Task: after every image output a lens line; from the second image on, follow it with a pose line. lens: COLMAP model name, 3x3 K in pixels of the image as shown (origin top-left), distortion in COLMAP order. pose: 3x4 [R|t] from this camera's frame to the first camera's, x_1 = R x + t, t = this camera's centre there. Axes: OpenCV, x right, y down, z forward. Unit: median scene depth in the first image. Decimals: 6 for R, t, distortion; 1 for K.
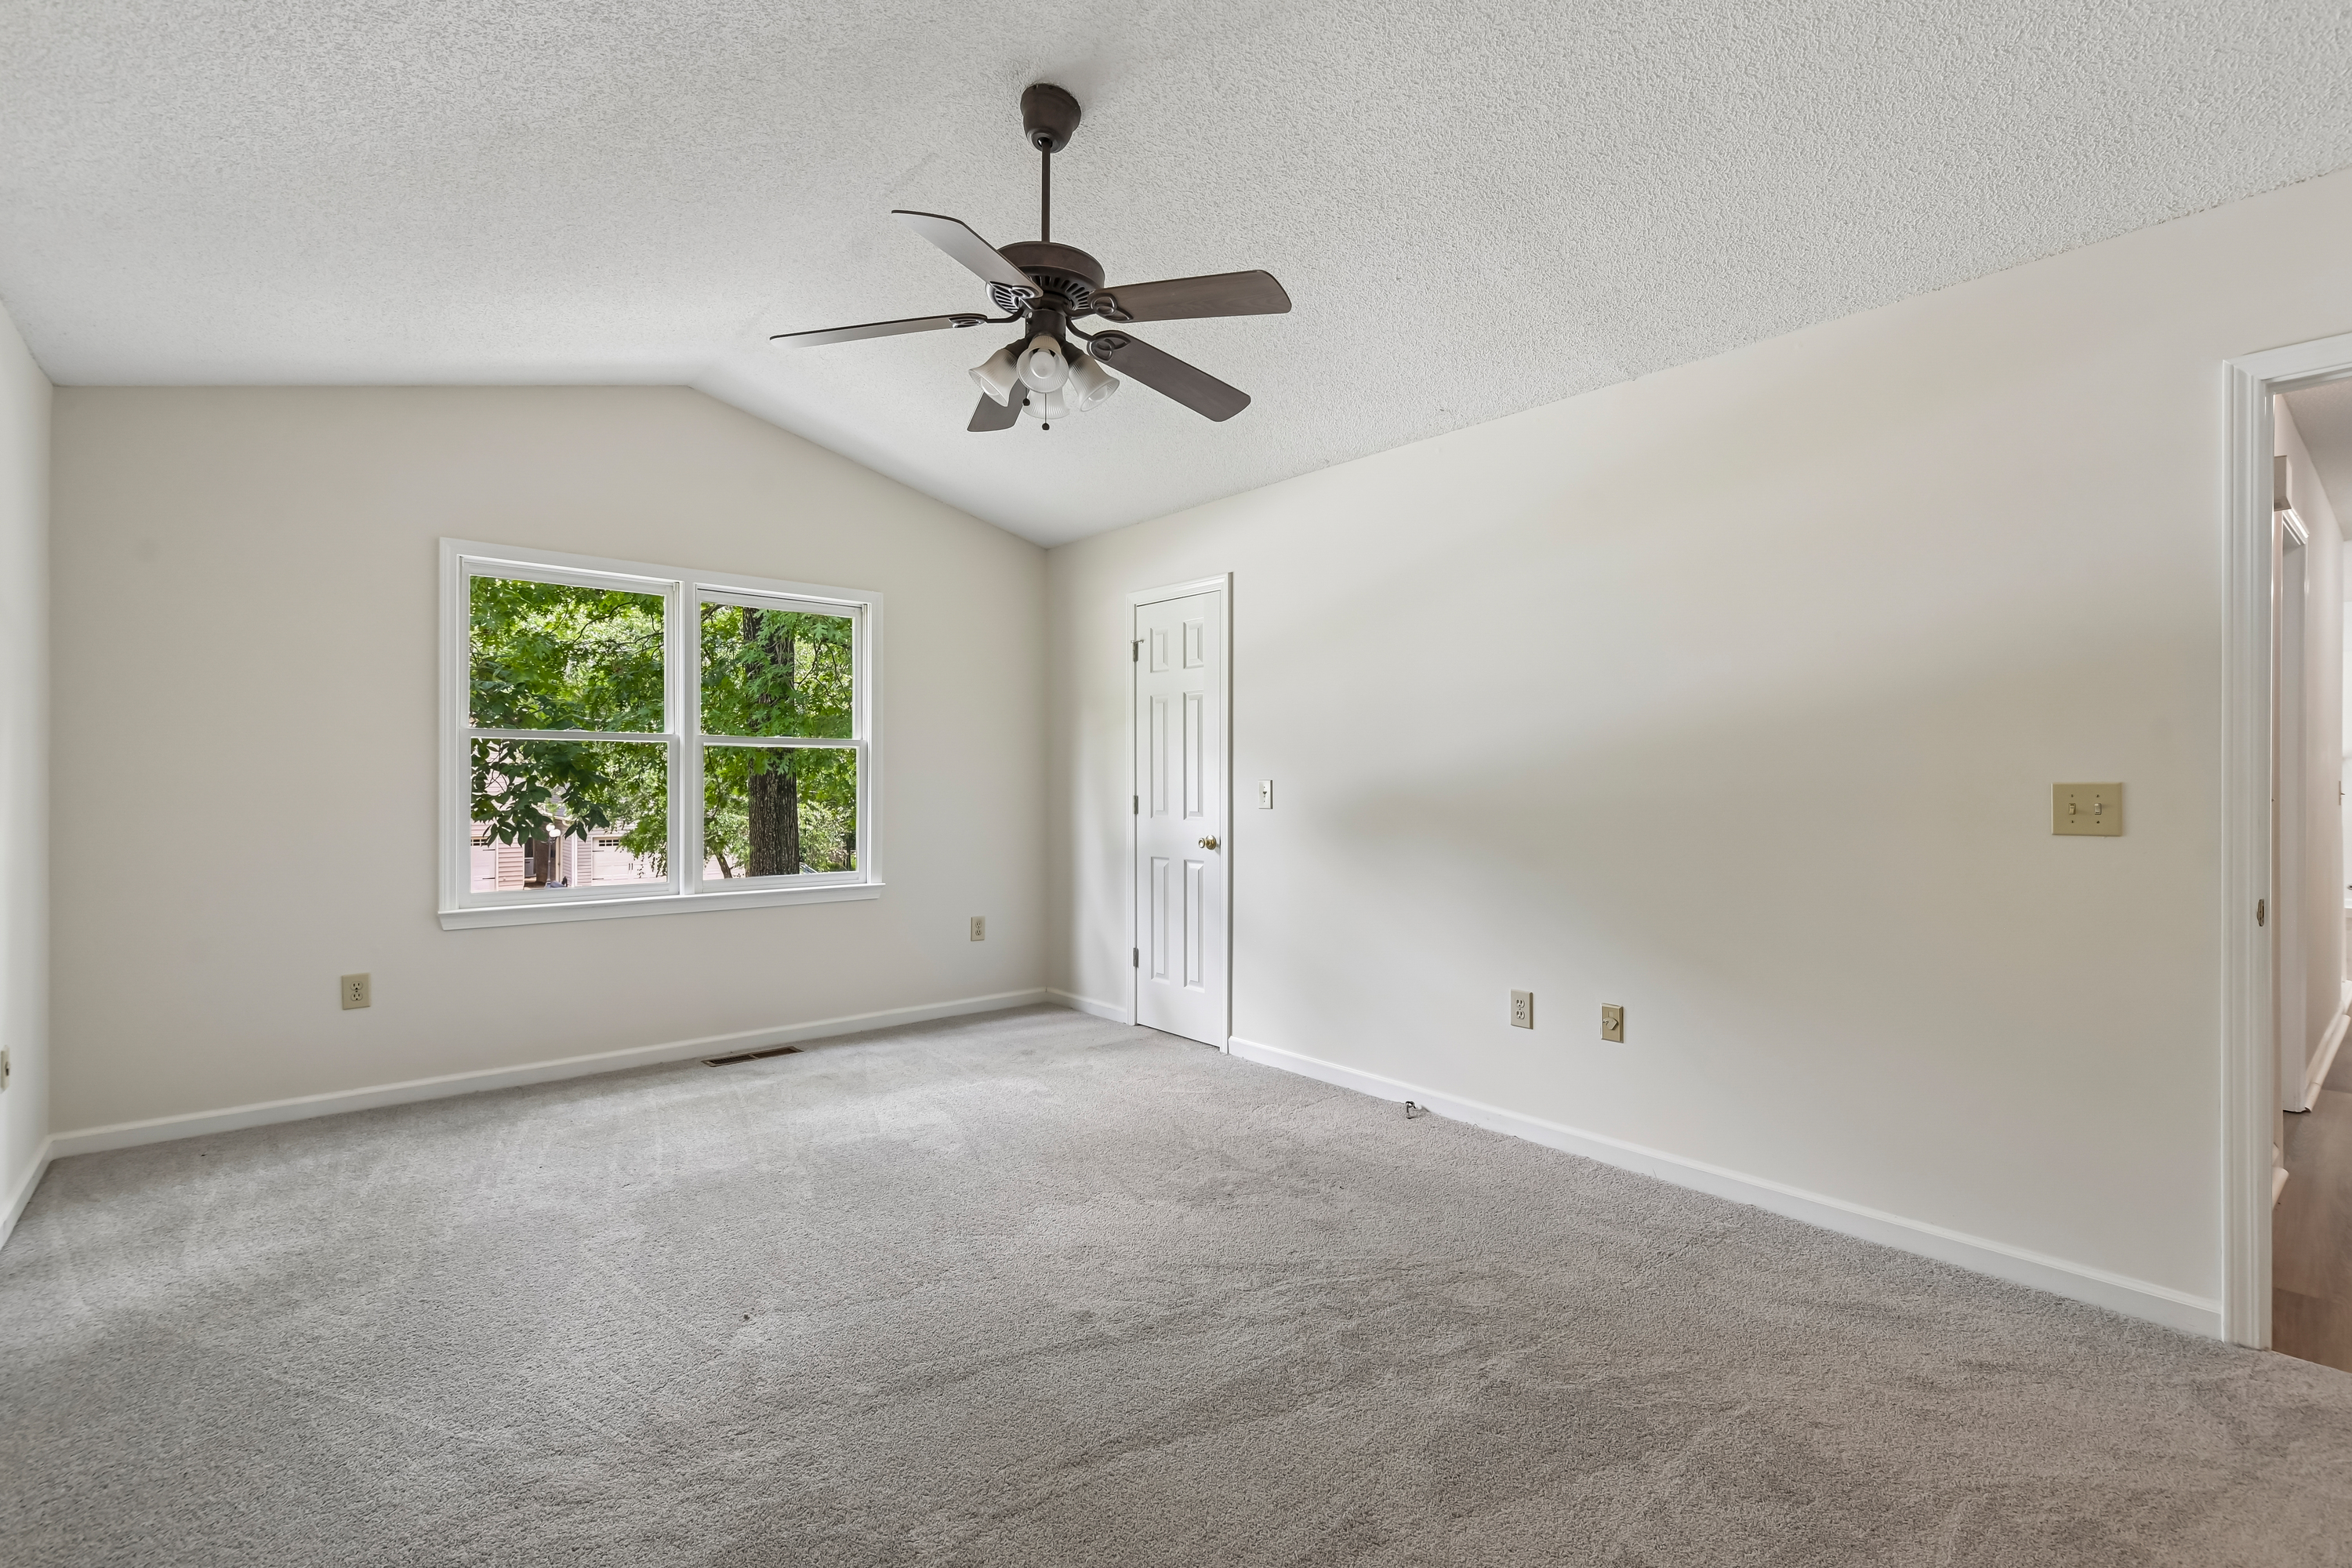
lens RADIAL K [[1066.5, 0, 1160.6], [0, 1066.5, 783.6], [0, 0, 1]] dist [0.000009, -0.000078]
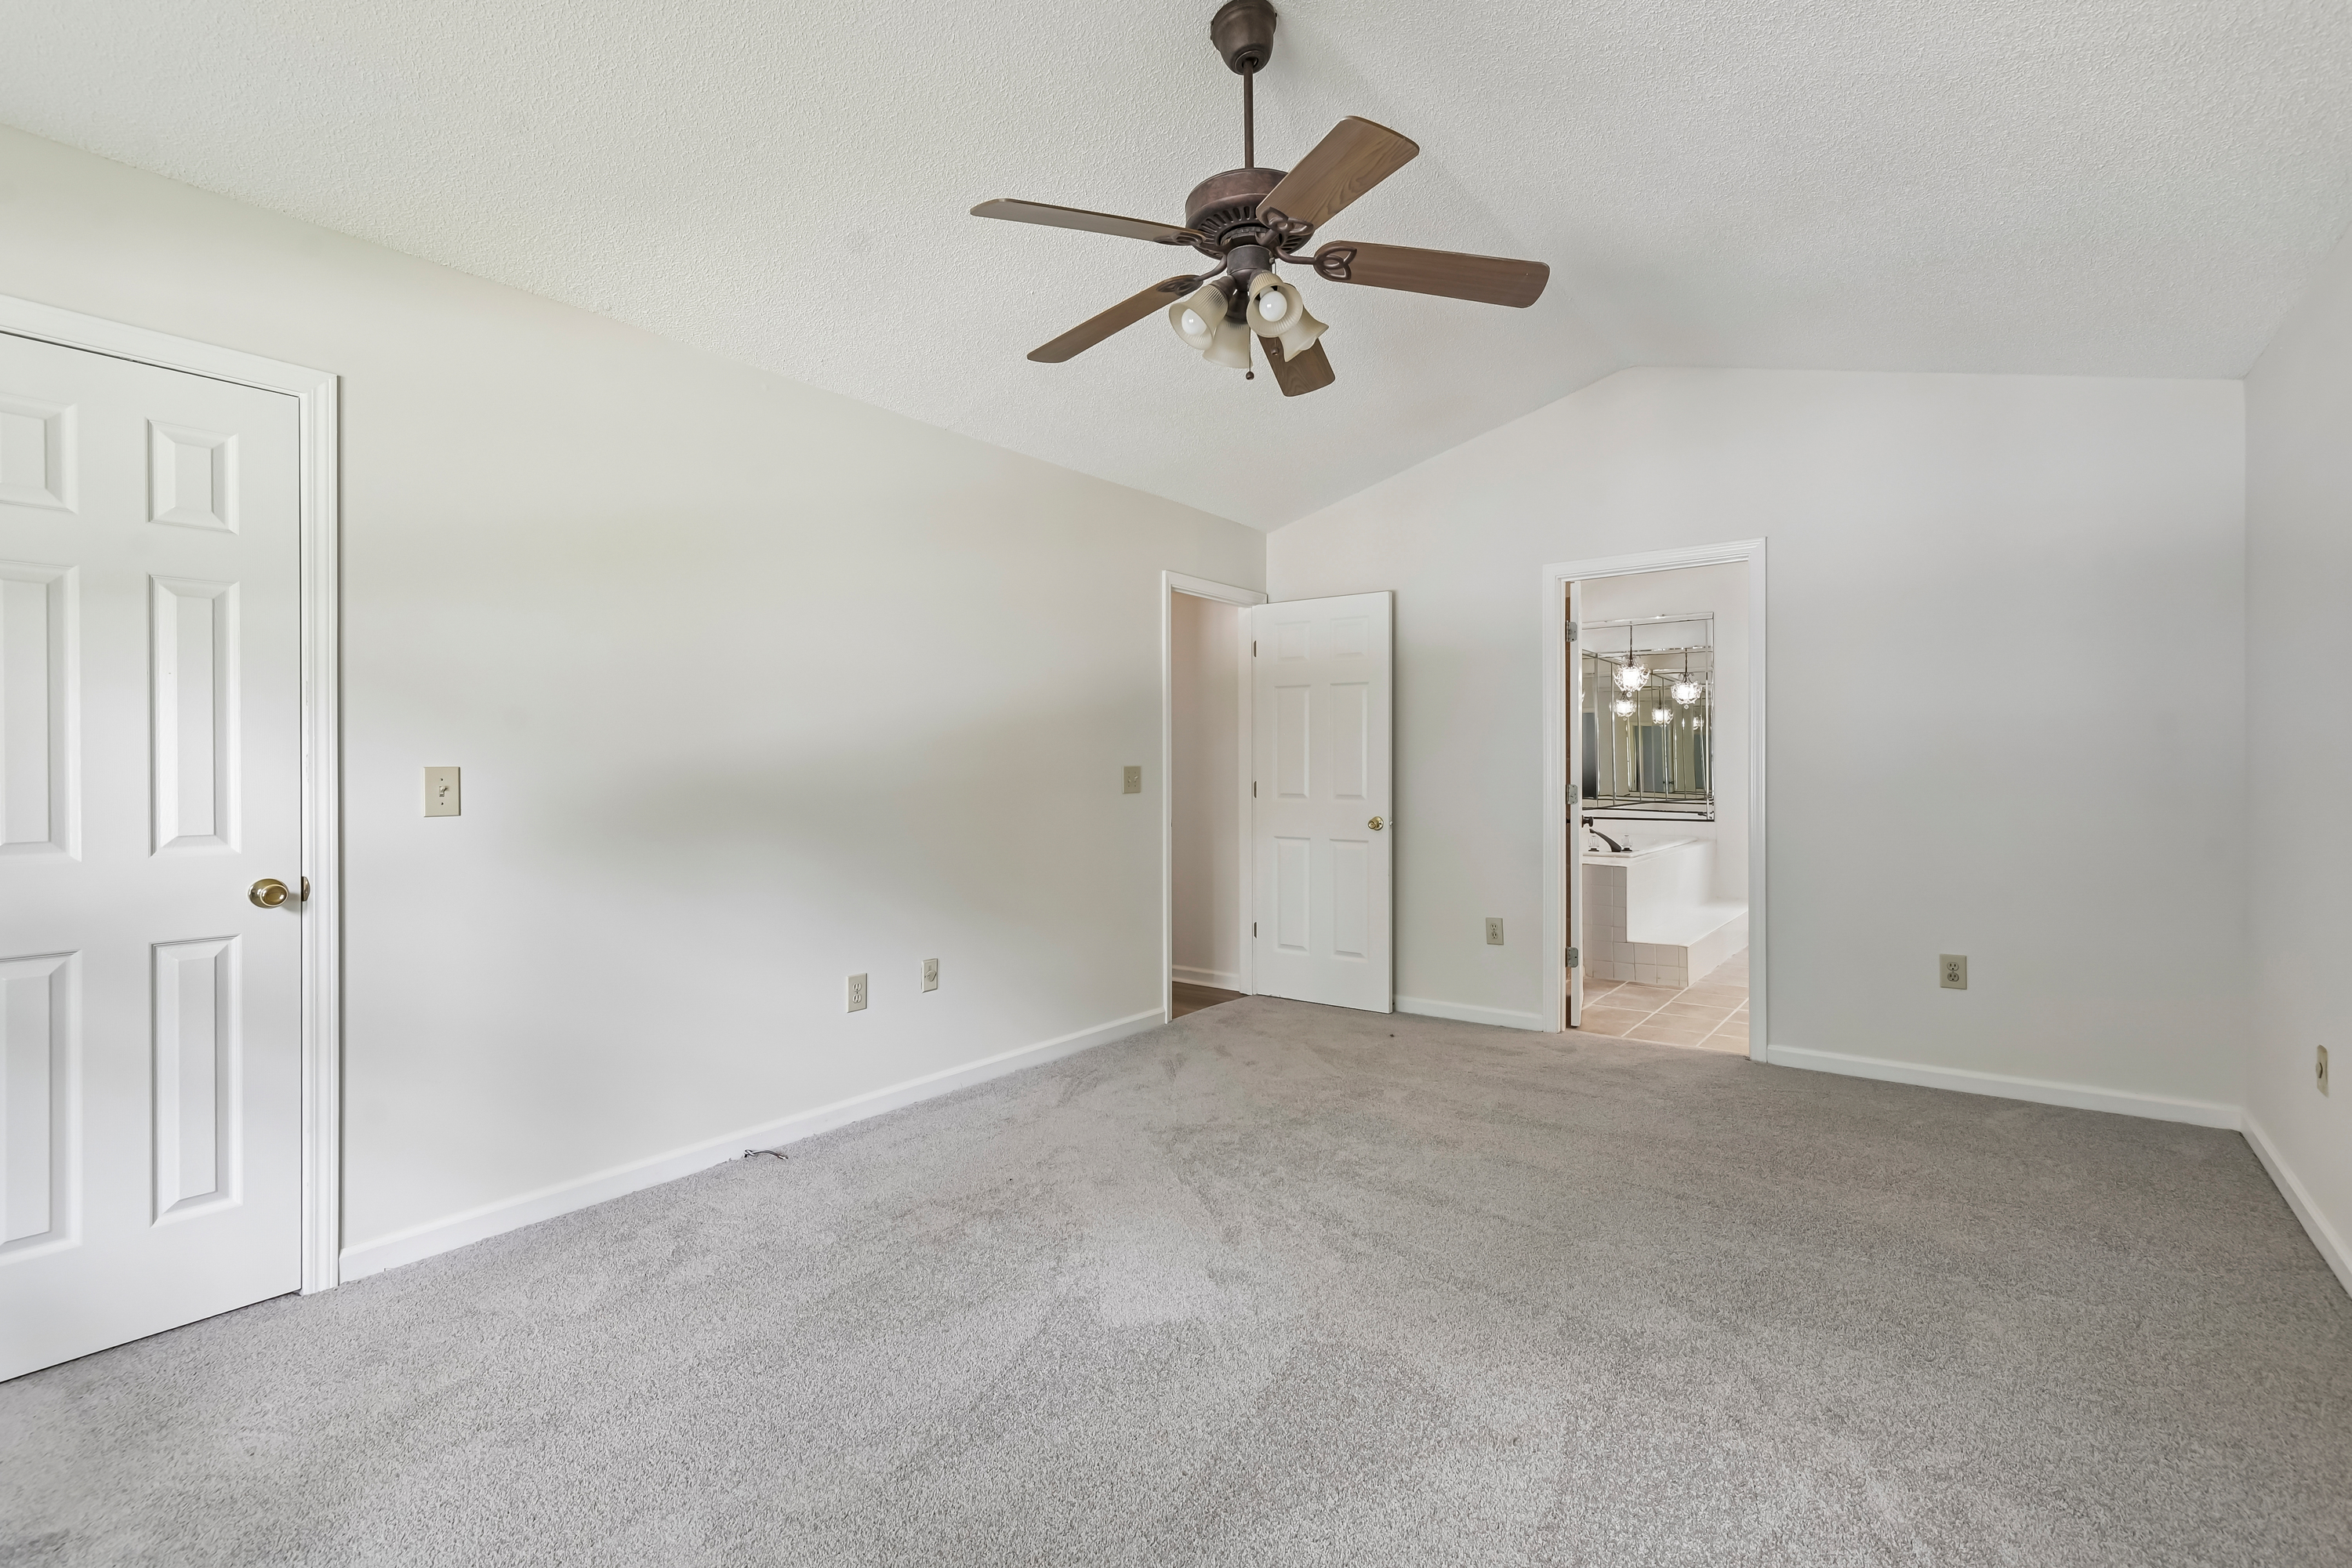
lens RADIAL K [[1082.4, 0, 1188.9], [0, 1082.4, 766.7], [0, 0, 1]] dist [0.004118, -0.000699]
pose [[-0.236024, -0.002219, 0.971745, -0.581550], [0.007588, 0.999963, 0.004127, -0.003083], [-0.971718, 0.008347, -0.235998, 0.743463]]
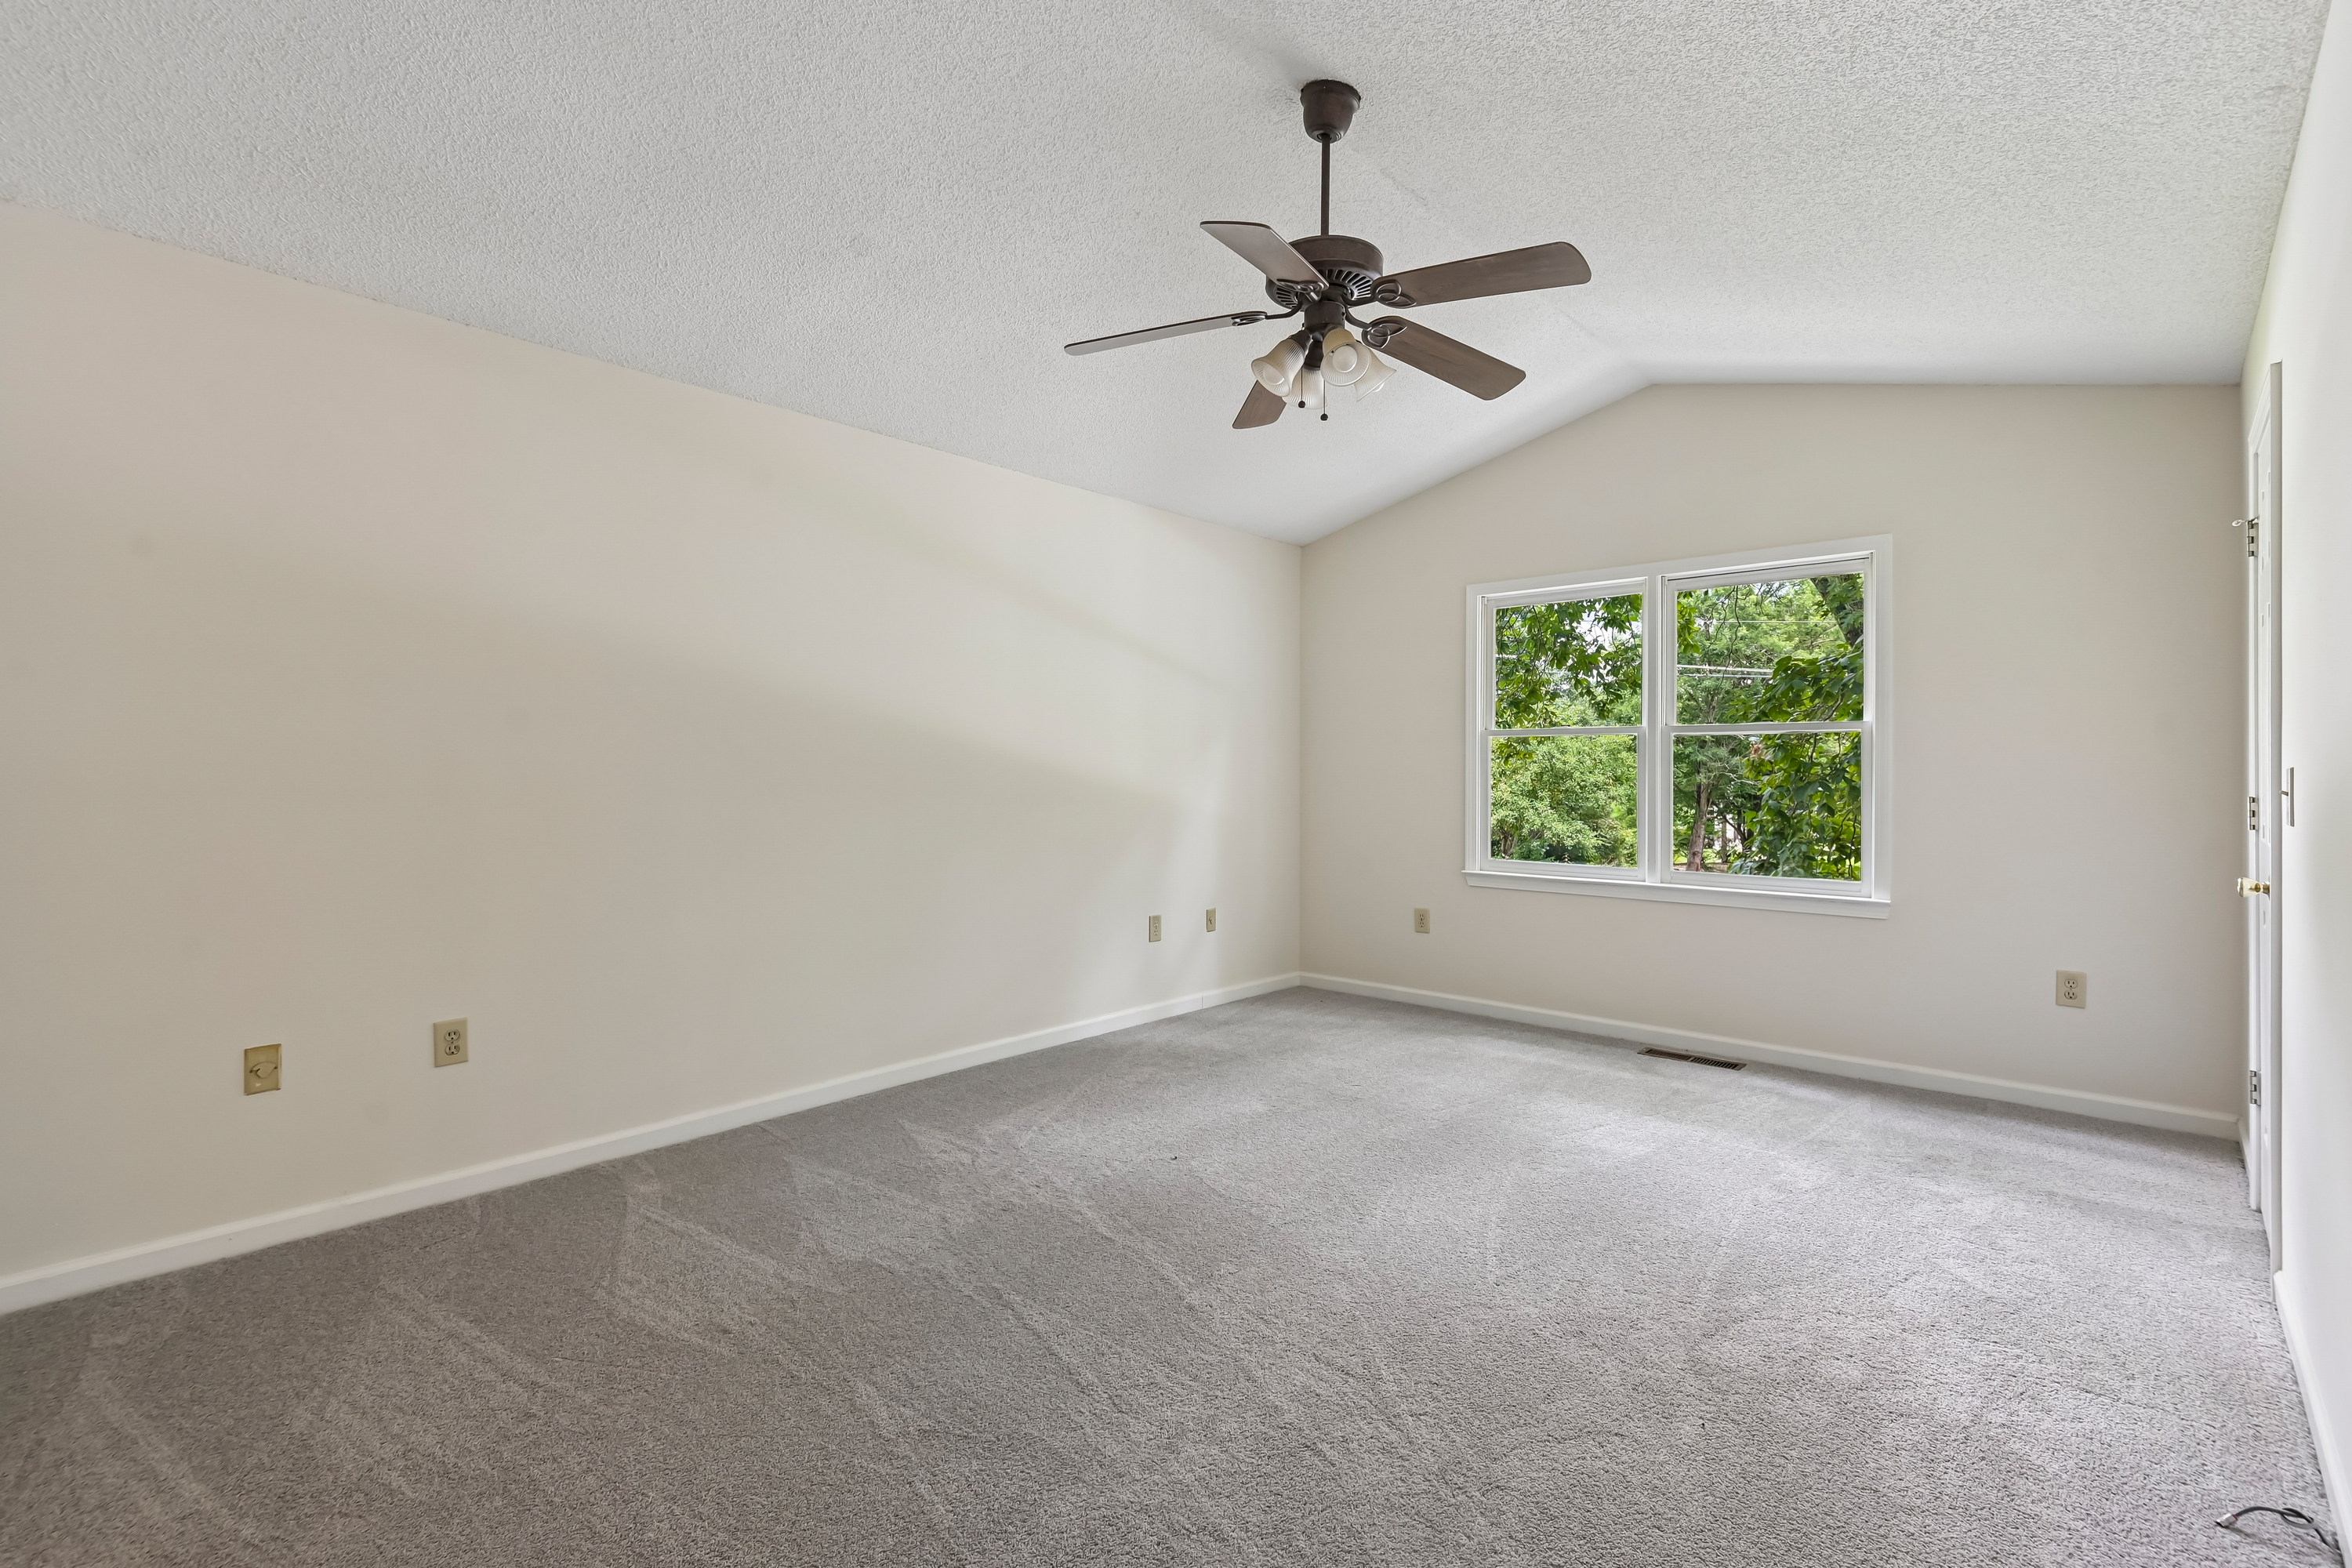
lens RADIAL K [[1082.4, 0, 1188.9], [0, 1082.4, 766.7], [0, 0, 1]] dist [0.004118, -0.000699]
pose [[0.141239, -0.000528, -0.989975, 0.533500], [0.001188, 0.999999, -0.000364, -0.007454], [0.989975, -0.001125, 0.141240, 0.424614]]
